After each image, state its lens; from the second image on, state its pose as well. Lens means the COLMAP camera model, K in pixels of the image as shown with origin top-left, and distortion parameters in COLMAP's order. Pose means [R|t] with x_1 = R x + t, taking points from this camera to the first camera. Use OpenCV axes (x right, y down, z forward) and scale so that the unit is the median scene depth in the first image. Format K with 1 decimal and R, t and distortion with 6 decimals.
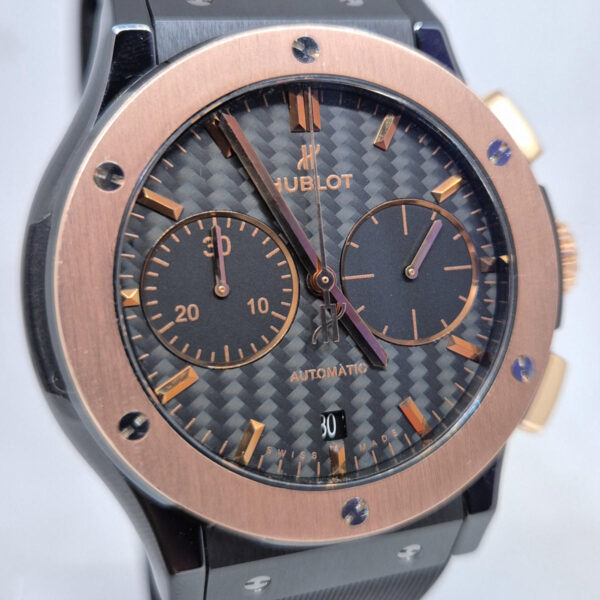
lens RADIAL K [[951.5, 0, 389.0], [0, 951.5, 289.4], [0, 0, 1]] dist [-0.057752, 0.000000]
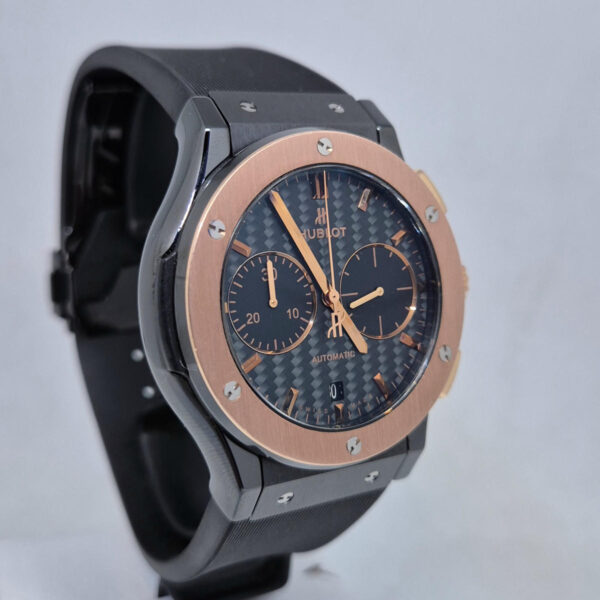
lens RADIAL K [[951.5, 0, 296.9], [0, 951.5, 306.1], [0, 0, 1]] dist [-0.057752, 0.000000]
pose [[0.974729, -0.001148, 0.223388, -0.467582], [0.000612, 0.999997, 0.002469, 0.001597], [-0.223390, -0.002270, 0.974727, -0.484338]]
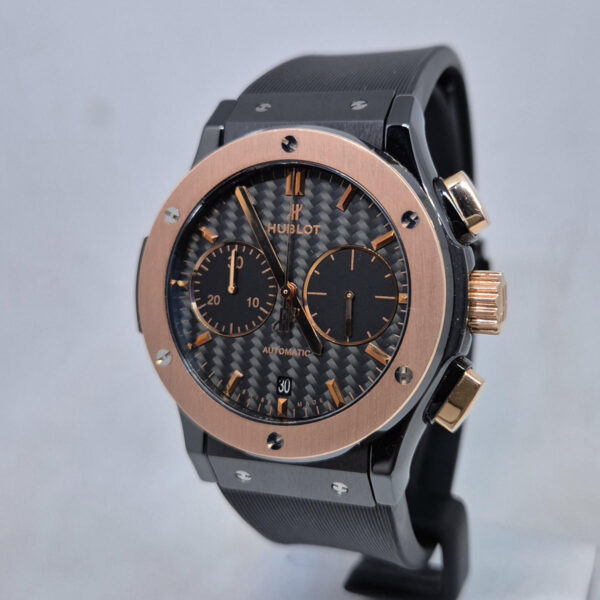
lens RADIAL K [[951.5, 0, 322.0], [0, 951.5, 308.3], [0, 0, 1]] dist [-0.057752, 0.000000]
pose [[0.765101, 0.147262, -0.626845, 0.949939], [-0.134288, 0.988583, 0.068337, -0.096977], [0.629752, 0.031893, 0.776141, -0.171083]]
